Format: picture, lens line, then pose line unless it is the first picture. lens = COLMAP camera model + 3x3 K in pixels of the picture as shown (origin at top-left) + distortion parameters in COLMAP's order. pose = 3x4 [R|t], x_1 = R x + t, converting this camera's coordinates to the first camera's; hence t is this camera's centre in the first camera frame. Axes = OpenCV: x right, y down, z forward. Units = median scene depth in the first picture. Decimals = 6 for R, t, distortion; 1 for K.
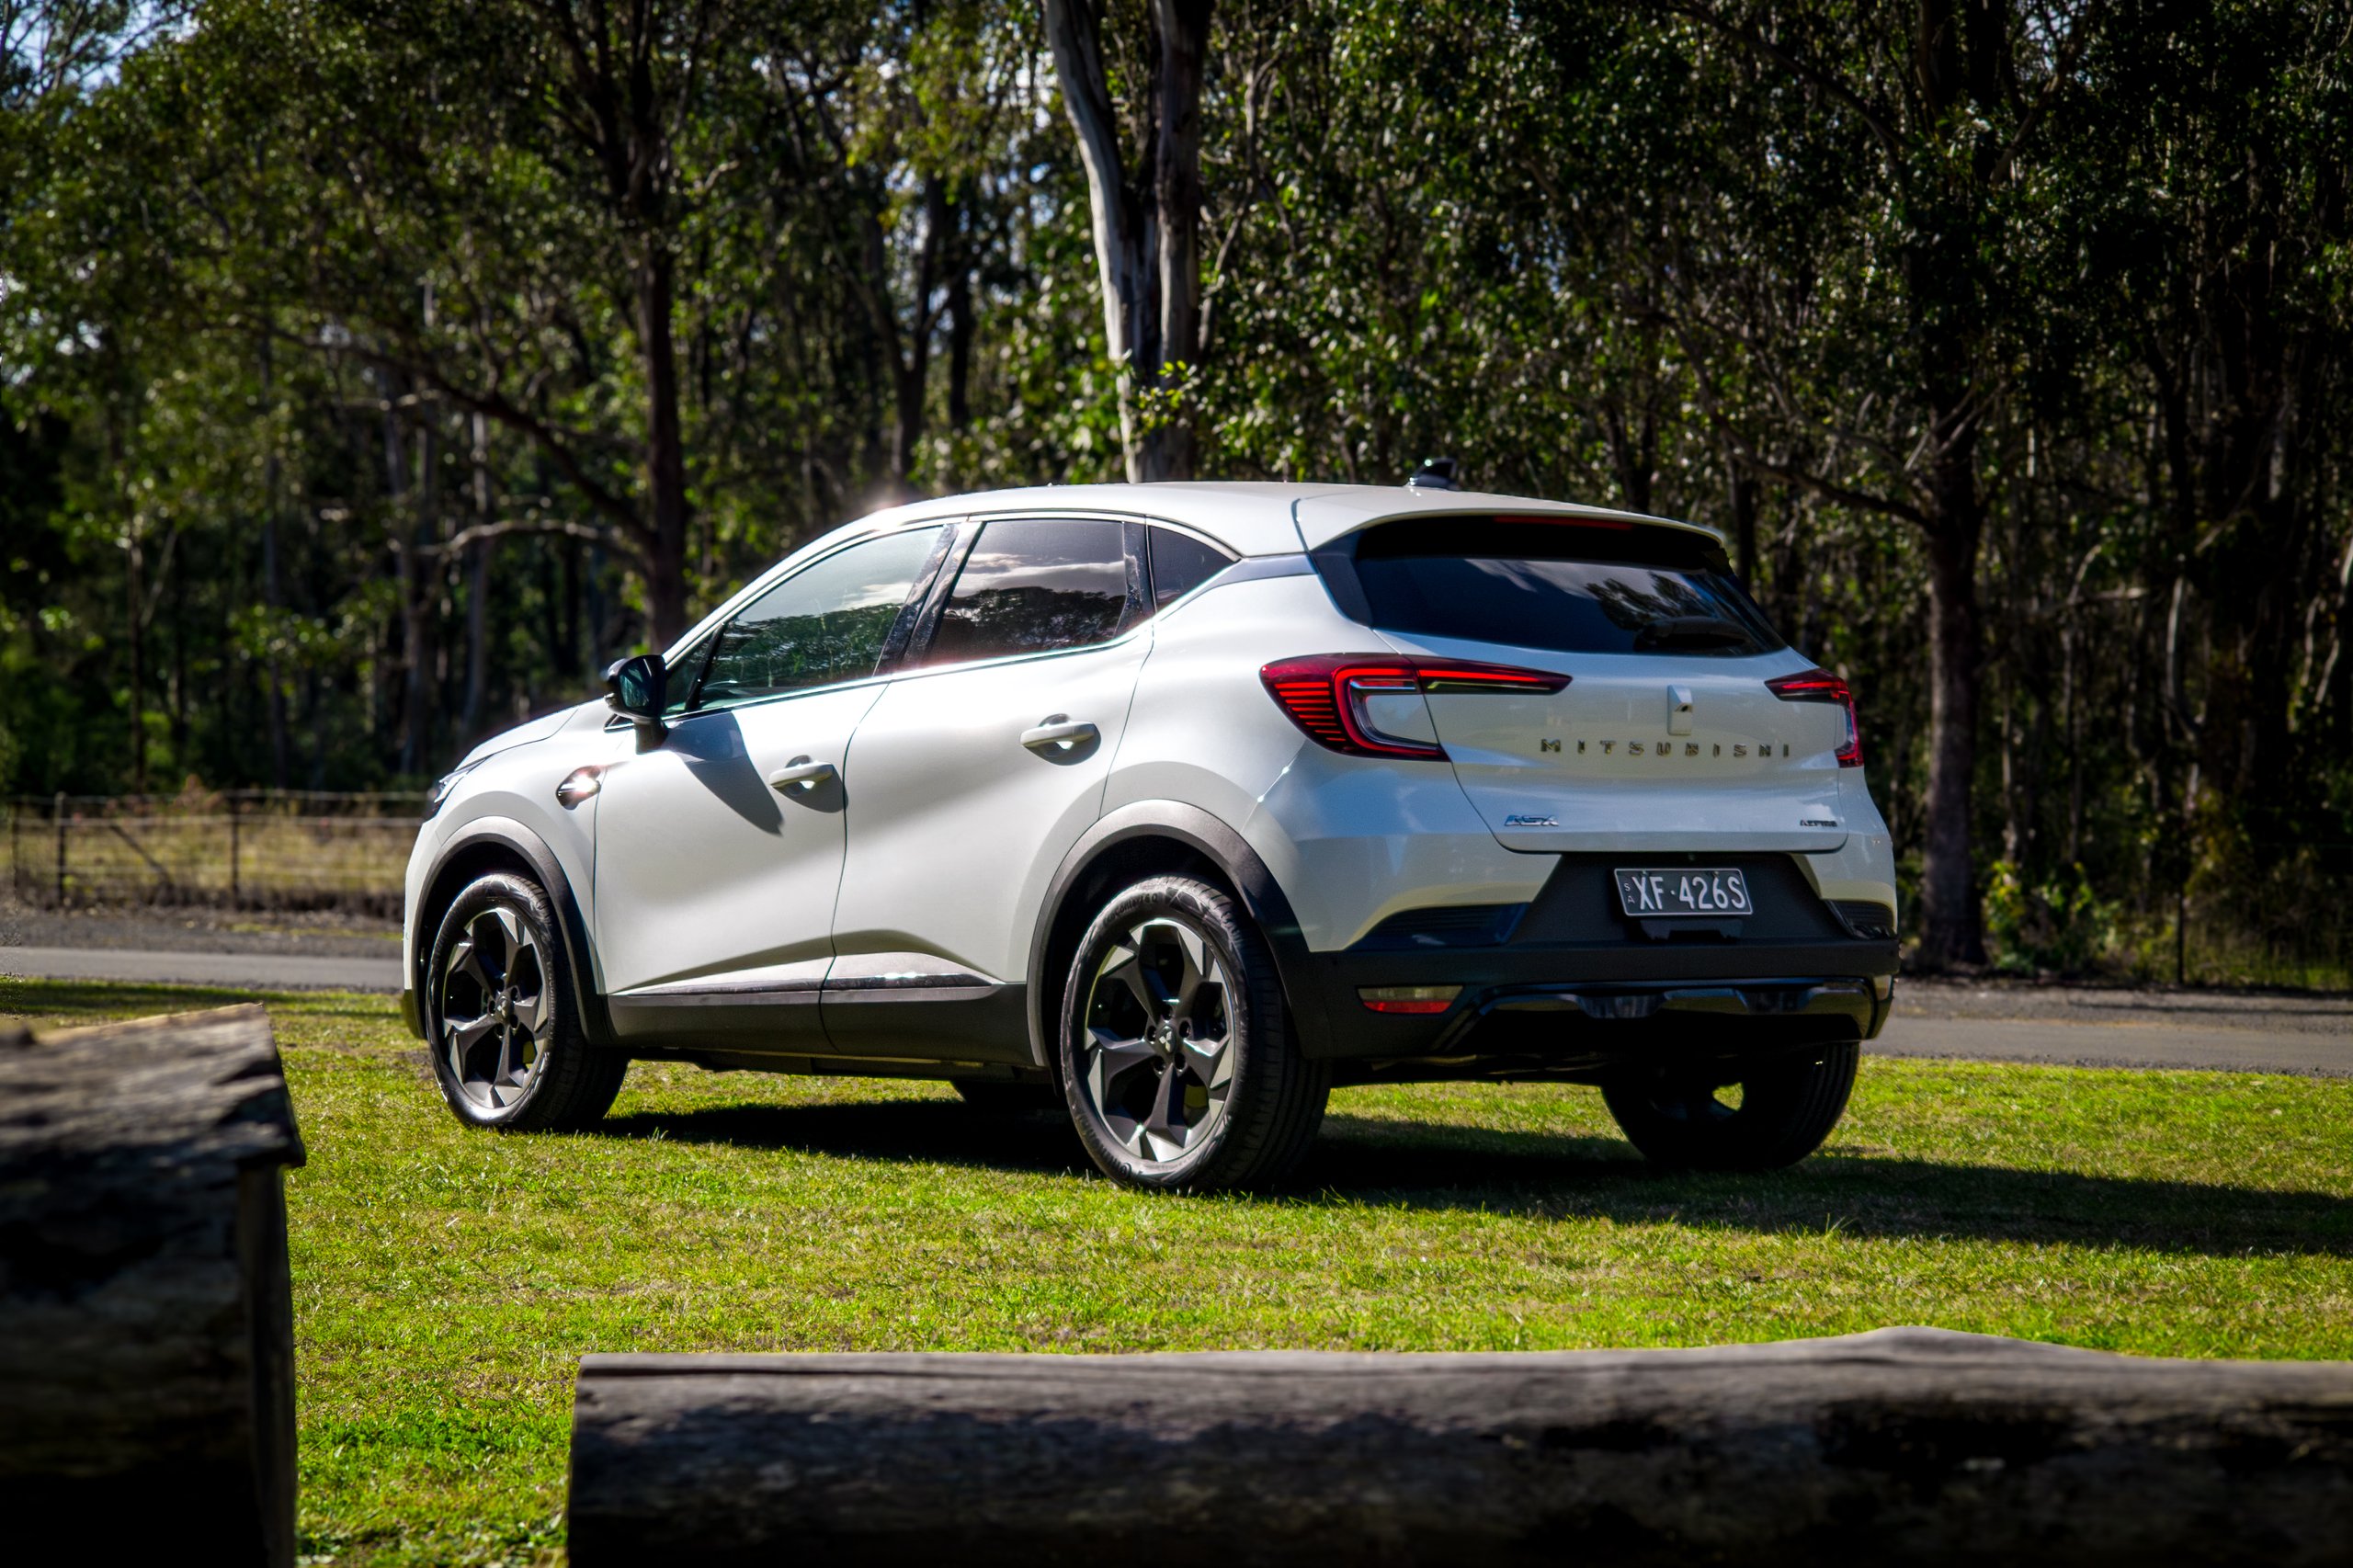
lens RADIAL K [[4496.1, 0, 1176.5], [0, 4496.1, 784.0], [0, 0, 1]] dist [0.225682, 0.260650]
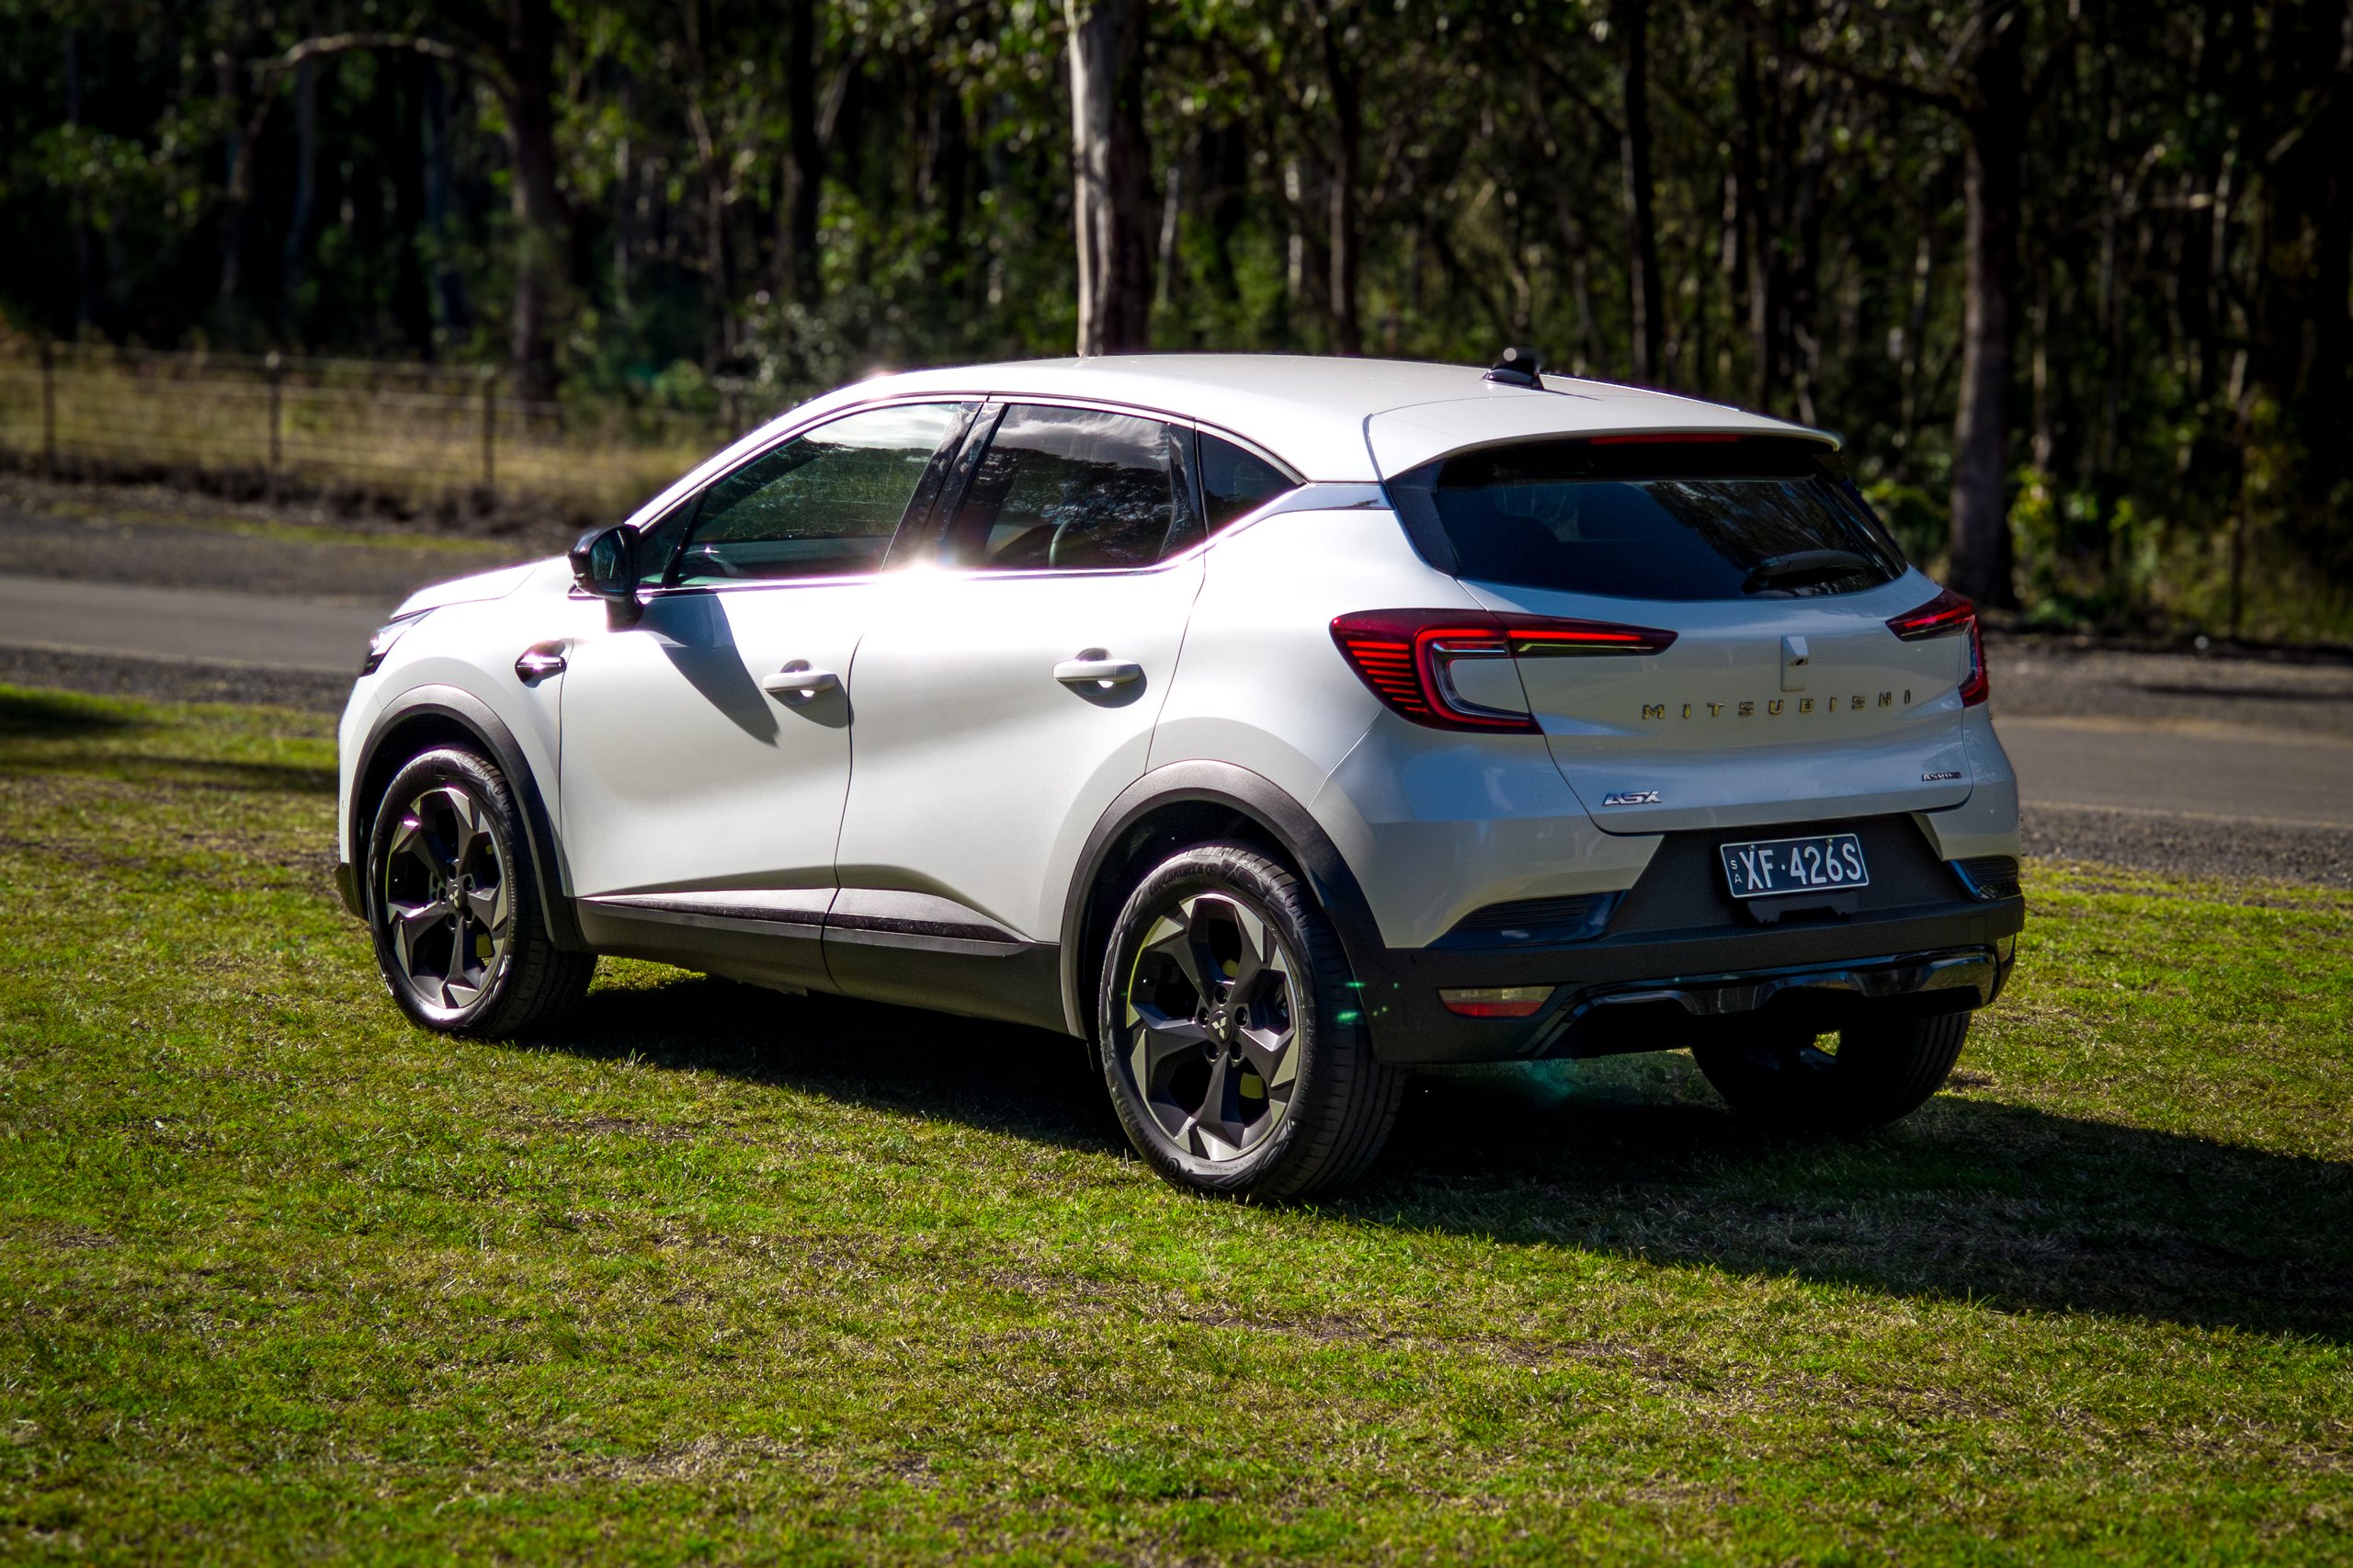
lens RADIAL K [[5005.9, 0, 1188.0], [0, 5005.9, 783.7], [0, 0, 1]] dist [0.178219, 0.337559]
pose [[0.999780, 0.005464, 0.020233, -0.029118], [-0.007413, 0.995203, 0.097552, -0.088810], [-0.019603, -0.097680, 0.995025, 0.004583]]
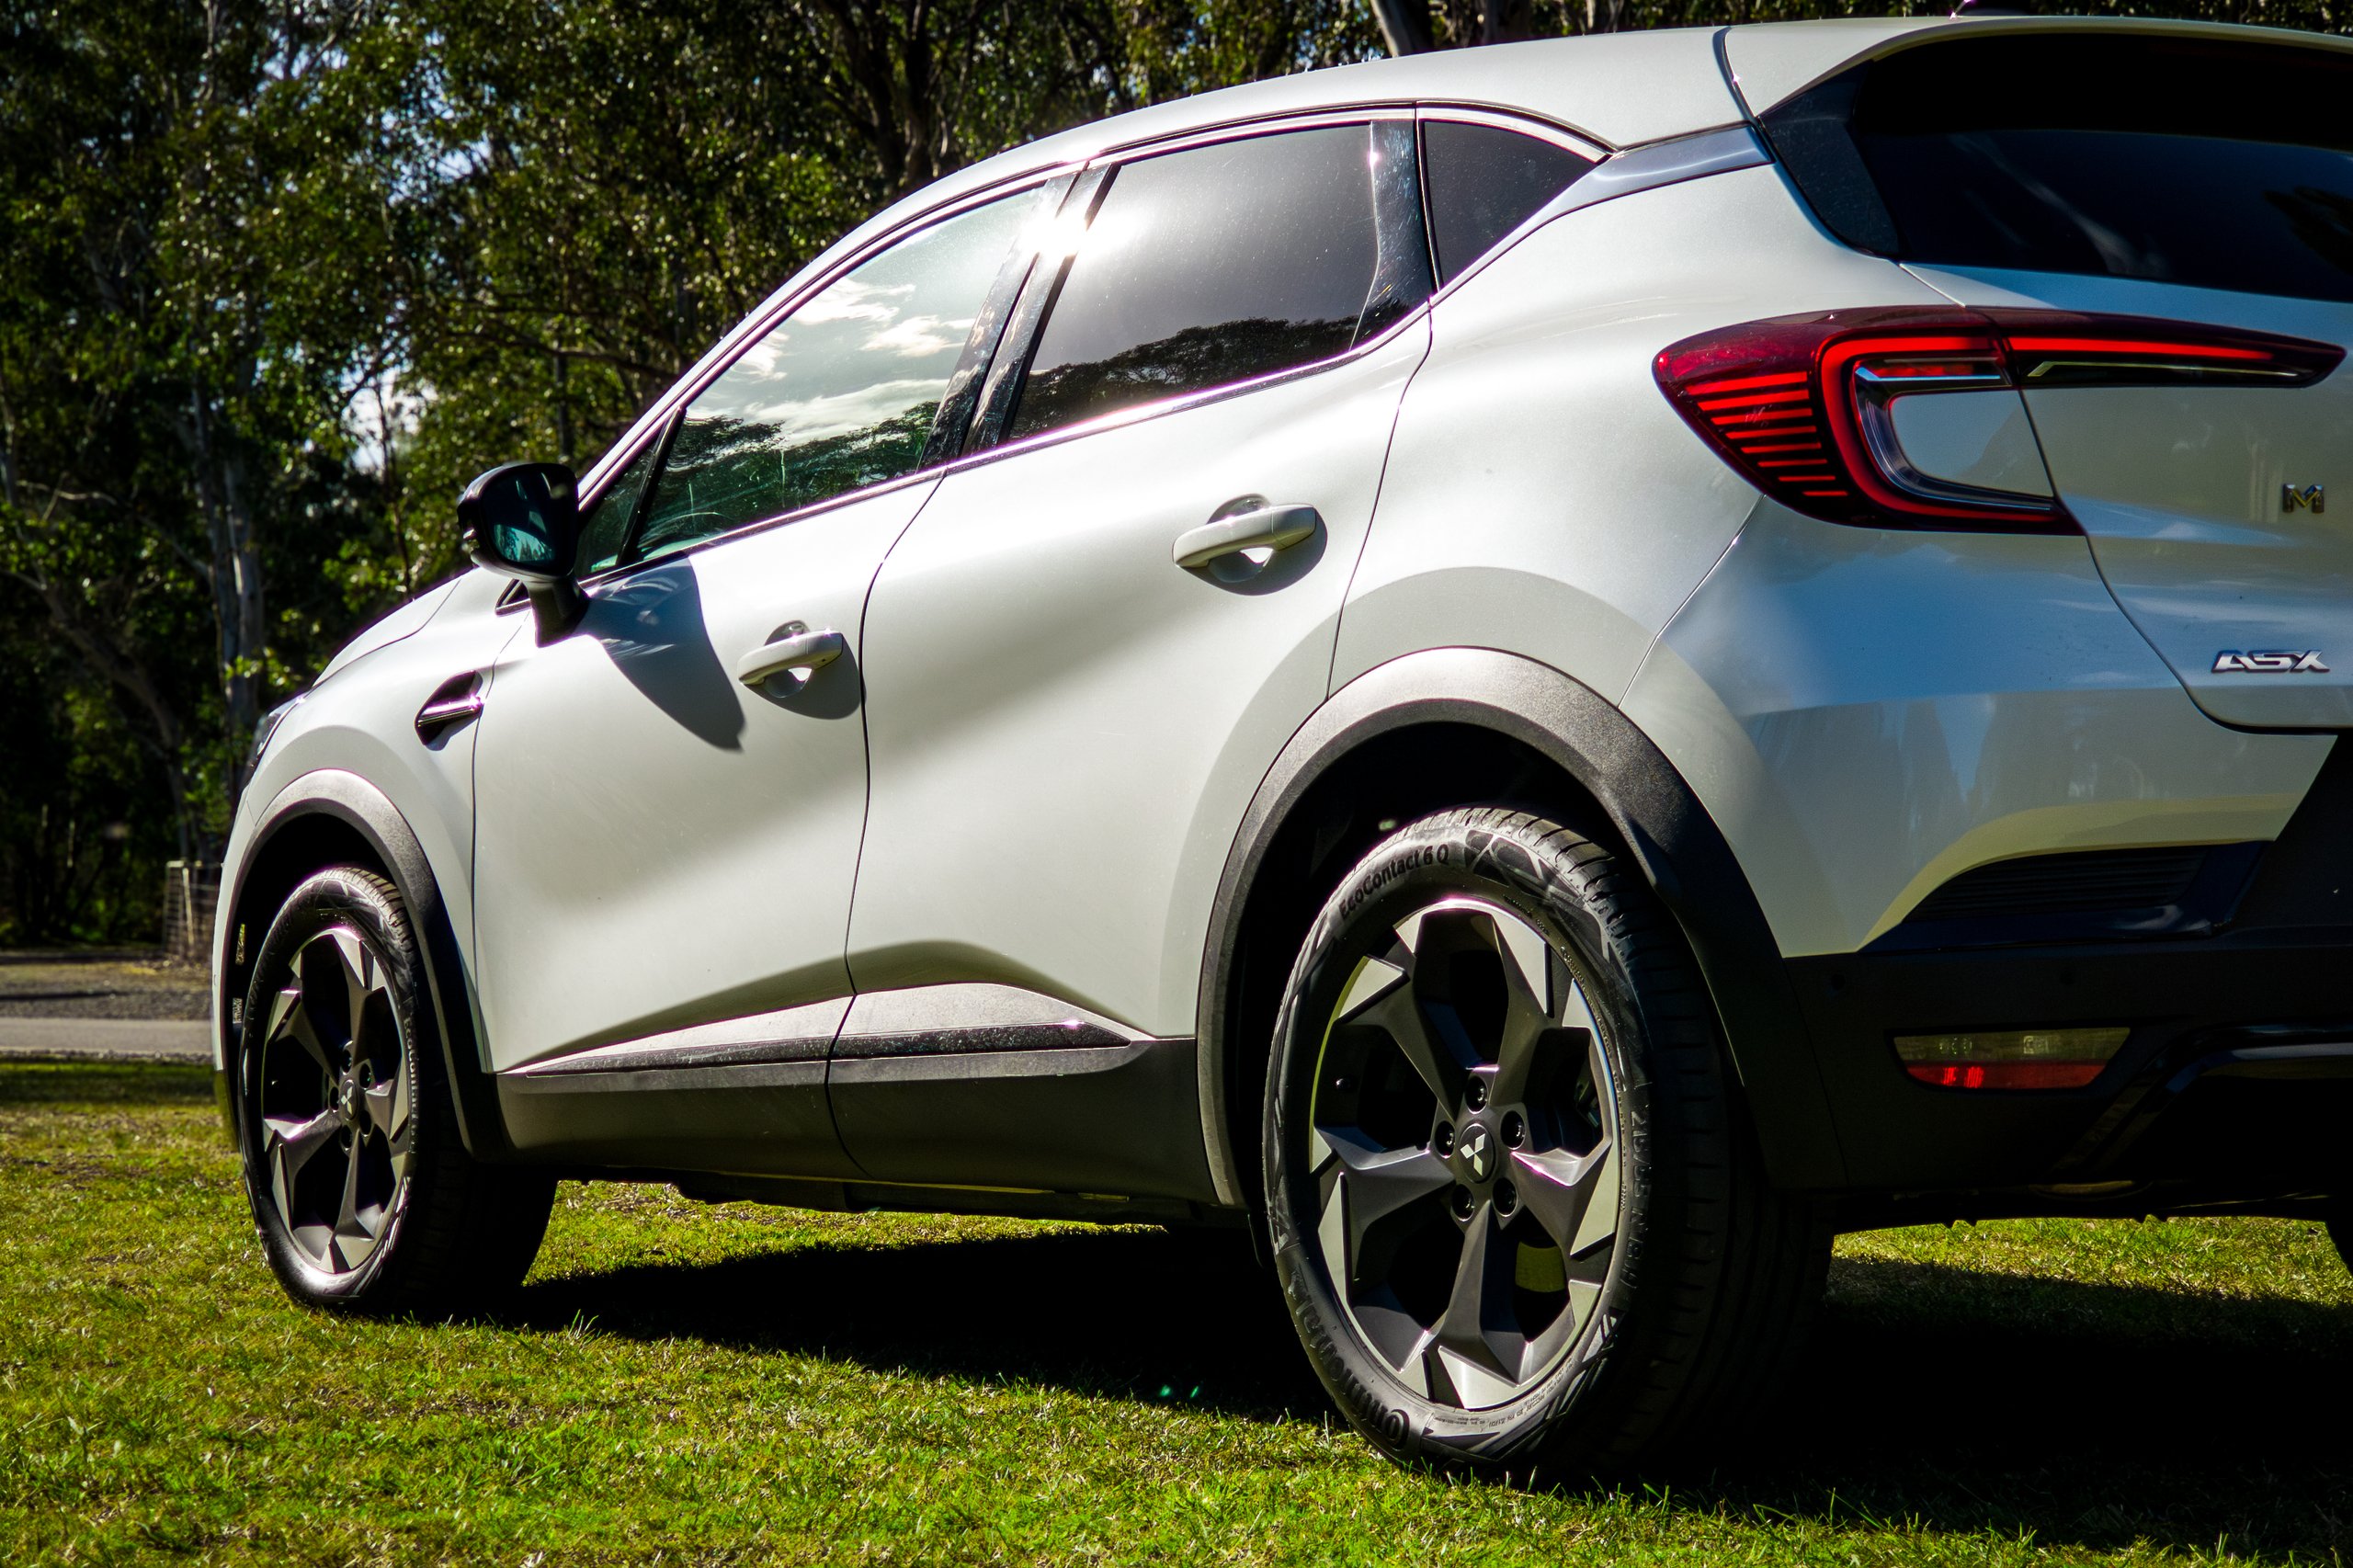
lens RADIAL K [[4653.9, 0, 1239.9], [0, 4653.9, 825.3], [0, 0, 1]] dist [0.260302, -0.182829]
pose [[0.997818, -0.023800, -0.061580, 0.004133], [0.023745, 0.999717, -0.001634, 0.022336], [0.061602, 0.000169, 0.998101, 0.500921]]
